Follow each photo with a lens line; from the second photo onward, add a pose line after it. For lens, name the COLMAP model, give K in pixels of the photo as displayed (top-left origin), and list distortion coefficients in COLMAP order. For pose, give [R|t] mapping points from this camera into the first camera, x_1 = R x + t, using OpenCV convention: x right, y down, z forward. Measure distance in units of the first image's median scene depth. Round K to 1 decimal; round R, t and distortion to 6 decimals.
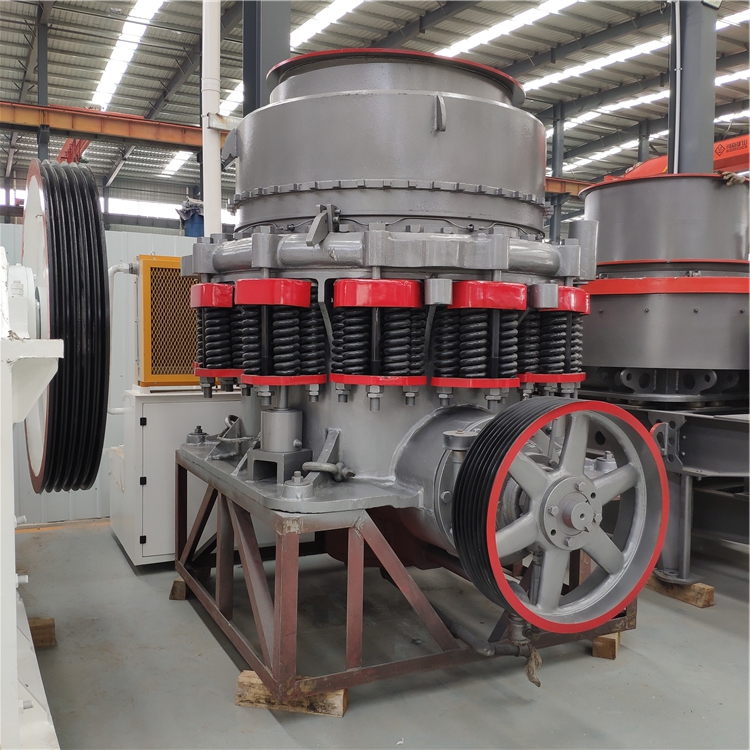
lens RADIAL K [[767.9, 0, 375.0], [0, 767.9, 375.0], [0, 0, 1]] dist [0.112461, -0.288123]
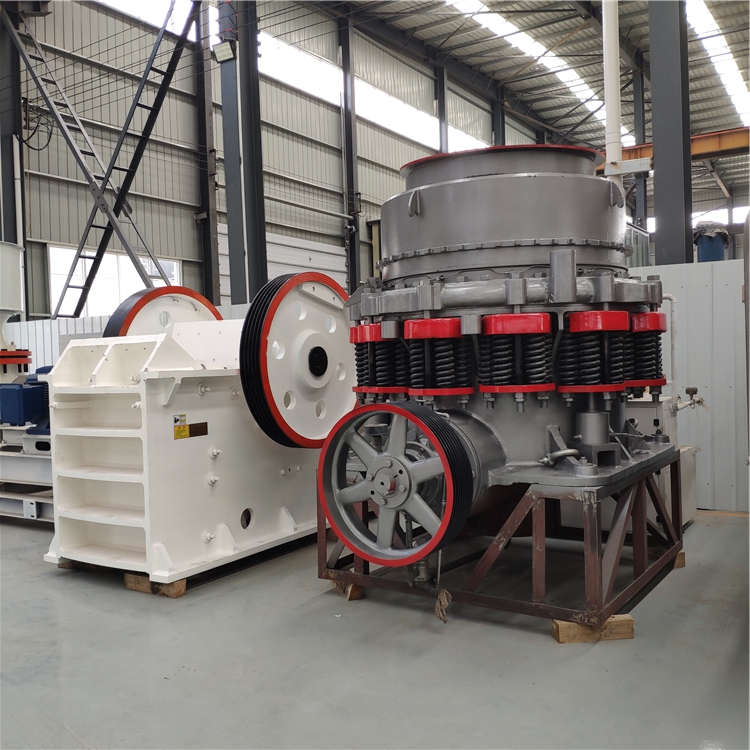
lens RADIAL K [[767.4, 0, 375.0], [0, 767.4, 375.0], [0, 0, 1]] dist [0.169281, -0.474905]
pose [[0.482712, -0.009801, -0.875724, 1.231949], [-0.002887, 0.999914, -0.012783, -0.001635], [0.875774, 0.008699, 0.482642, 0.247049]]
